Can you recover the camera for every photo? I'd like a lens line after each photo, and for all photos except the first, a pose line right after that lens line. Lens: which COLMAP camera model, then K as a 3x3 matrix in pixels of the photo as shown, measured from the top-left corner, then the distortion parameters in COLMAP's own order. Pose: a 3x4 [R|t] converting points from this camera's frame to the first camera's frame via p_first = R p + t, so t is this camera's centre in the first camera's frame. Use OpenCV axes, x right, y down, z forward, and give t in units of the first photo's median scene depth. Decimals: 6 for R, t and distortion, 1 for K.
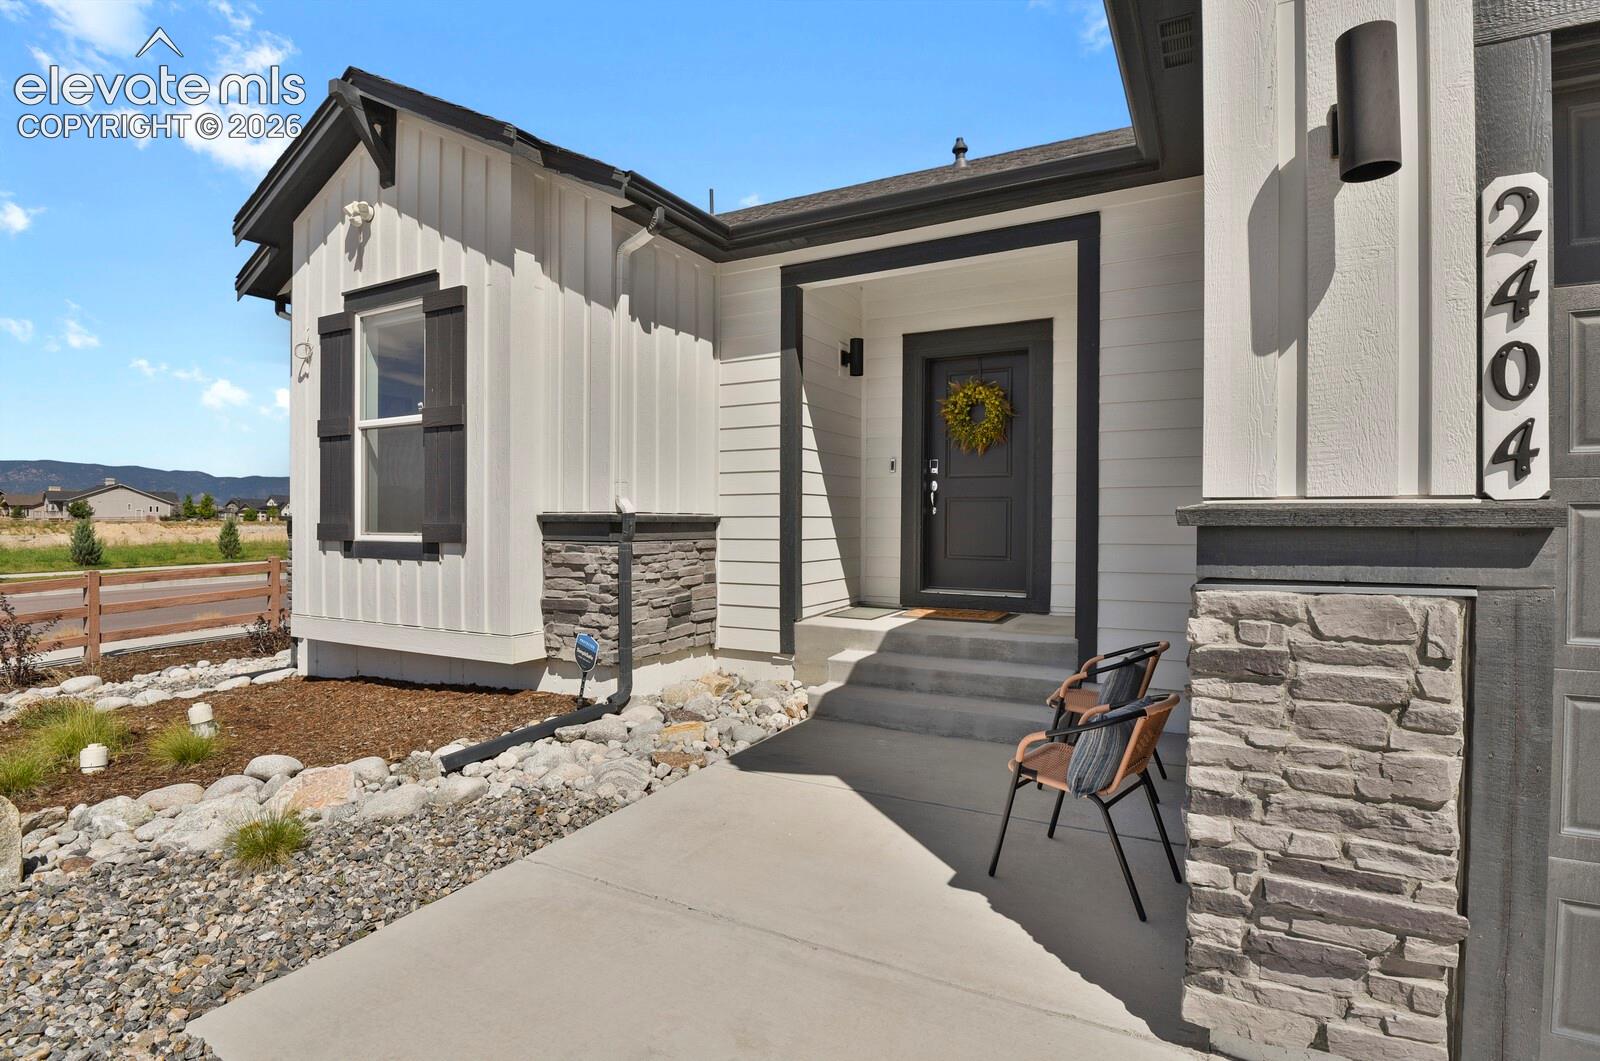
lens RADIAL K [[783.5, 0, 800.0], [0, 783.5, 530.5], [0, 0, 1]] dist [-0.030620, -0.000112]
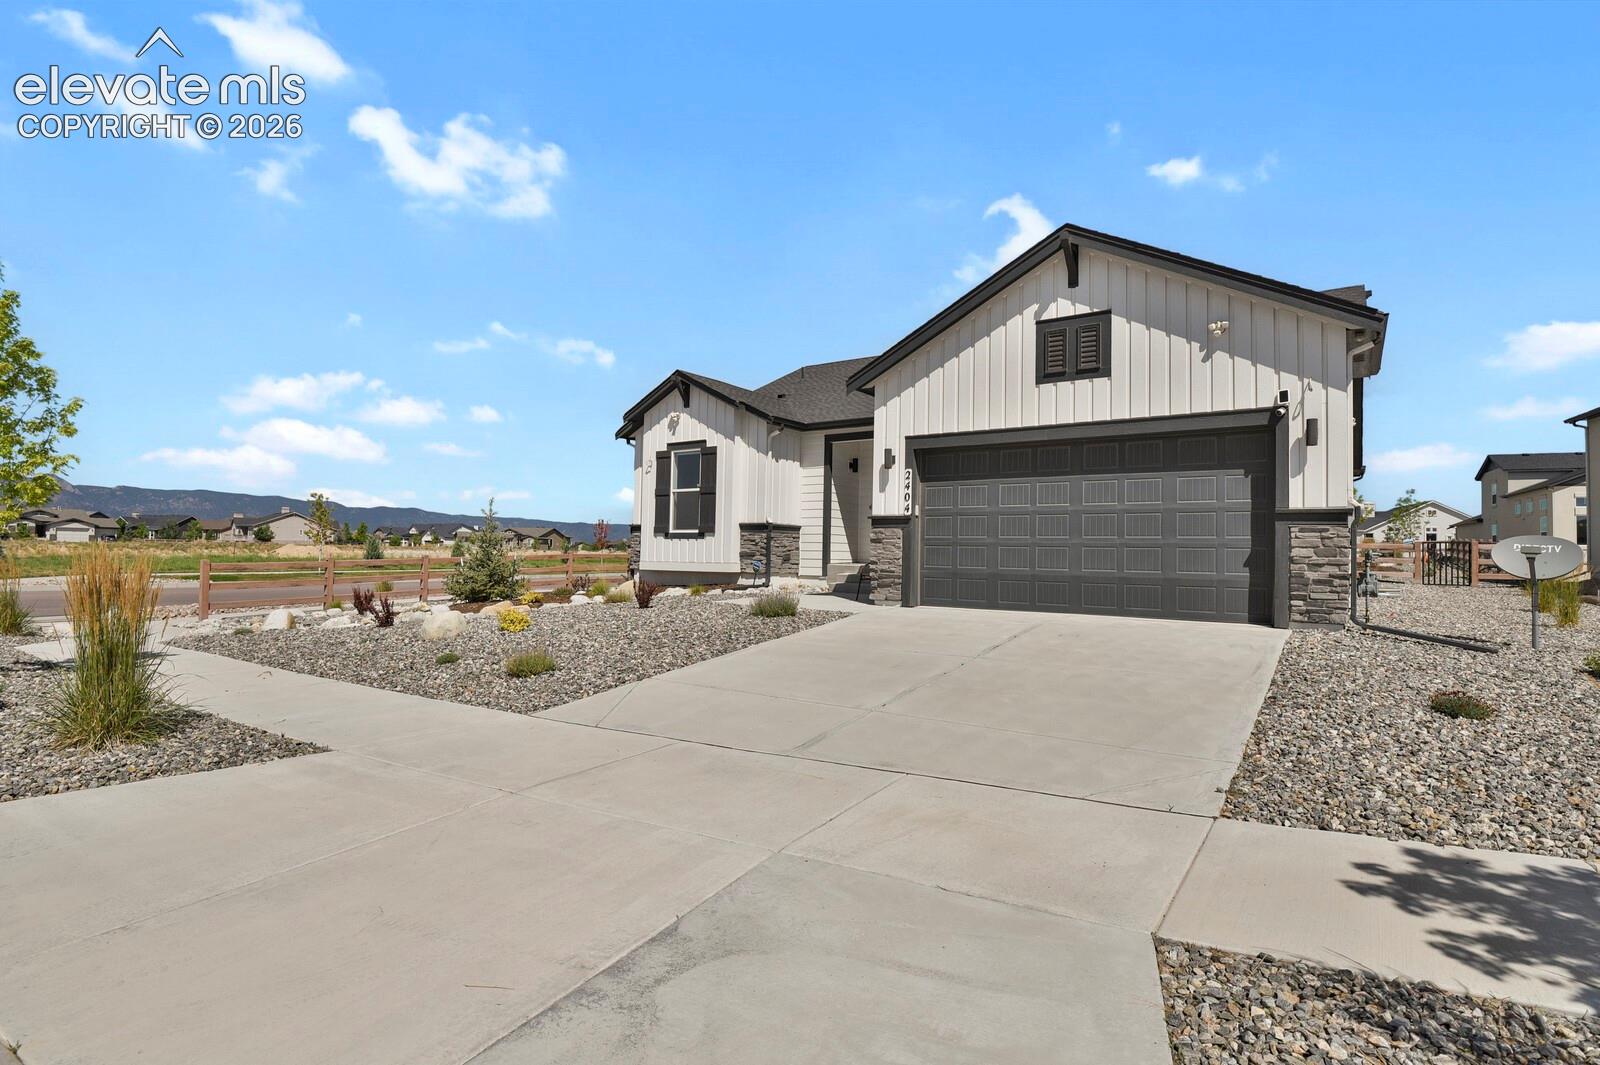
lens RADIAL K [[826.3, 0, 800.0], [0, 826.3, 532.5], [0, 0, 1]] dist [-0.000055, 0.000017]
pose [[0.992648, 0.011964, -0.120444, 0.250343], [-0.017238, 0.998933, -0.042841, 0.134778], [0.119803, 0.044602, 0.991795, -1.927717]]
